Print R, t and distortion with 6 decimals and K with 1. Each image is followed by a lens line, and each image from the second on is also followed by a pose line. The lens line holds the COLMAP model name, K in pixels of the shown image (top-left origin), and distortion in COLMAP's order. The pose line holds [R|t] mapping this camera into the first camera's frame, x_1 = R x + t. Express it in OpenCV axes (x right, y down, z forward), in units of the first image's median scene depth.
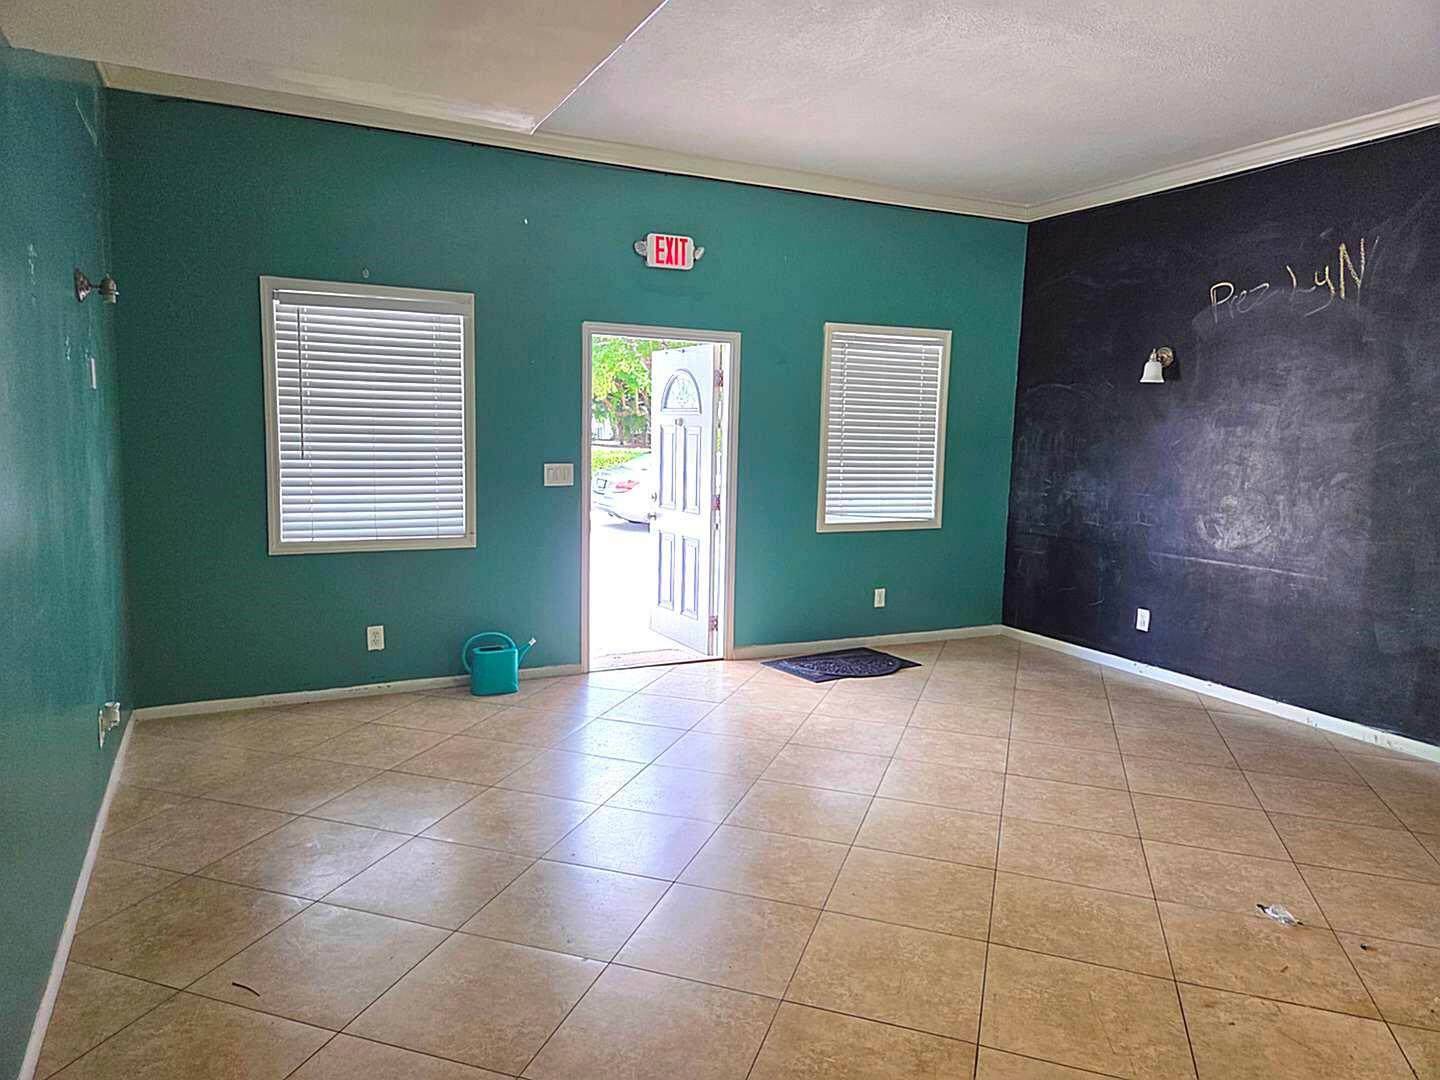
lens RADIAL K [[961.1, 0, 717.0], [0, 961.1, 538.4], [0, 0, 1]] dist [0.021379, -0.020628]
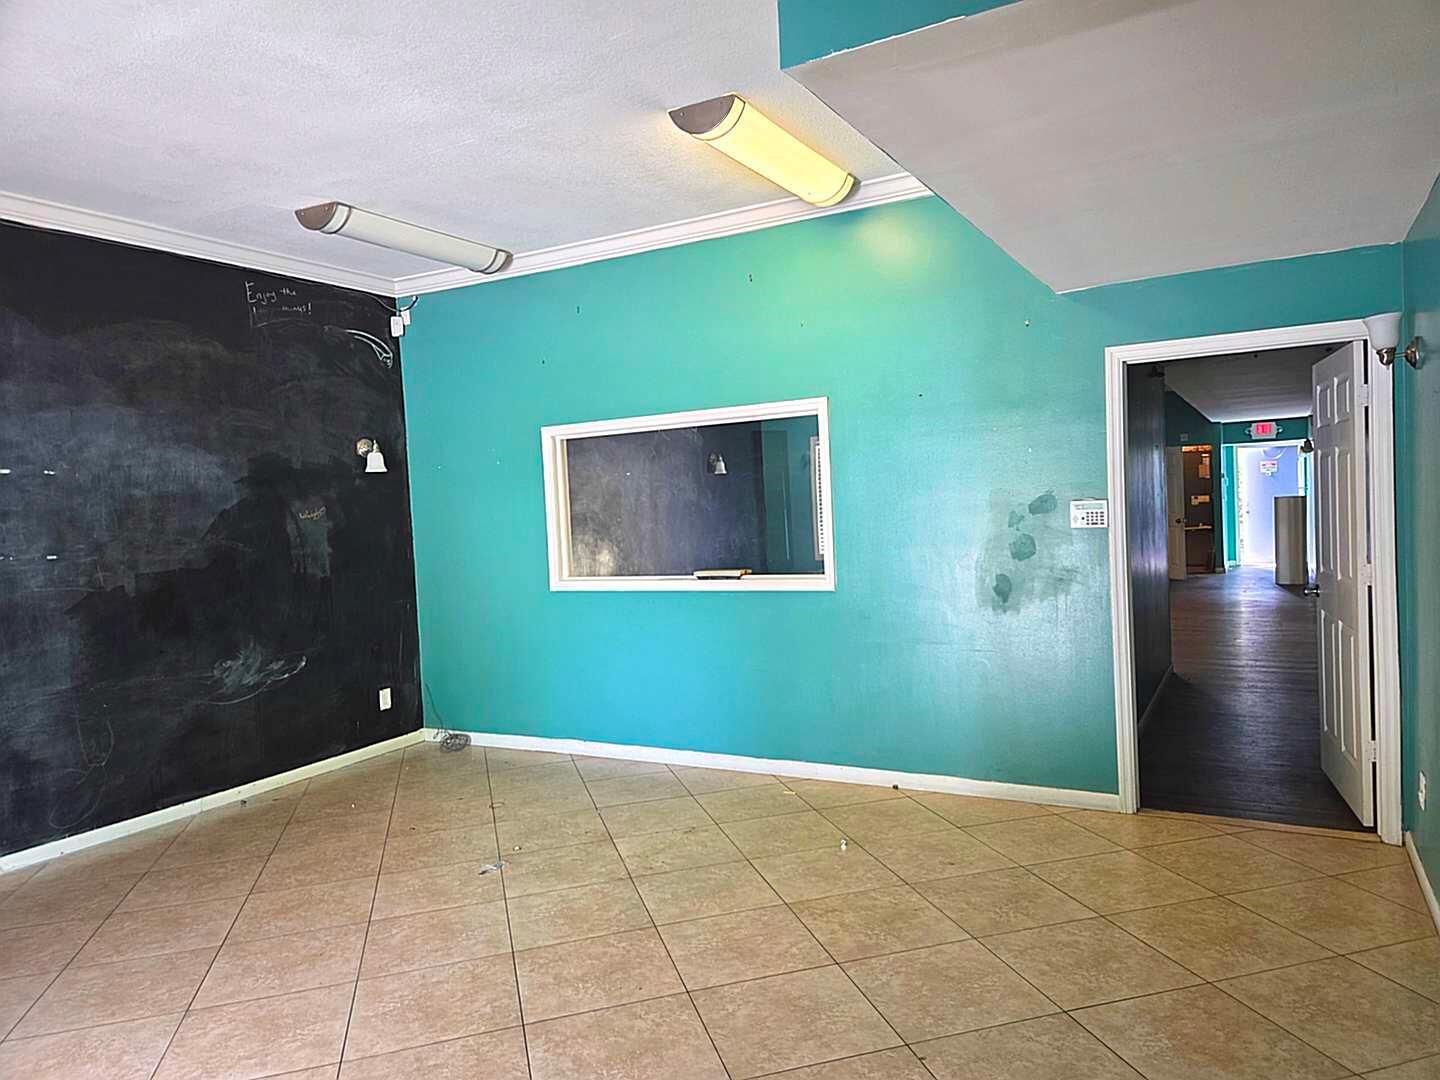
lens RADIAL K [[961.1, 0, 717.4], [0, 961.1, 541.3], [0, 0, 1]] dist [0.021379, -0.020628]
pose [[-0.556840, -0.030051, 0.830076, -0.598810], [0.136753, 0.982391, 0.127303, -0.161476], [-0.819285, 0.184403, -0.542925, 1.187994]]
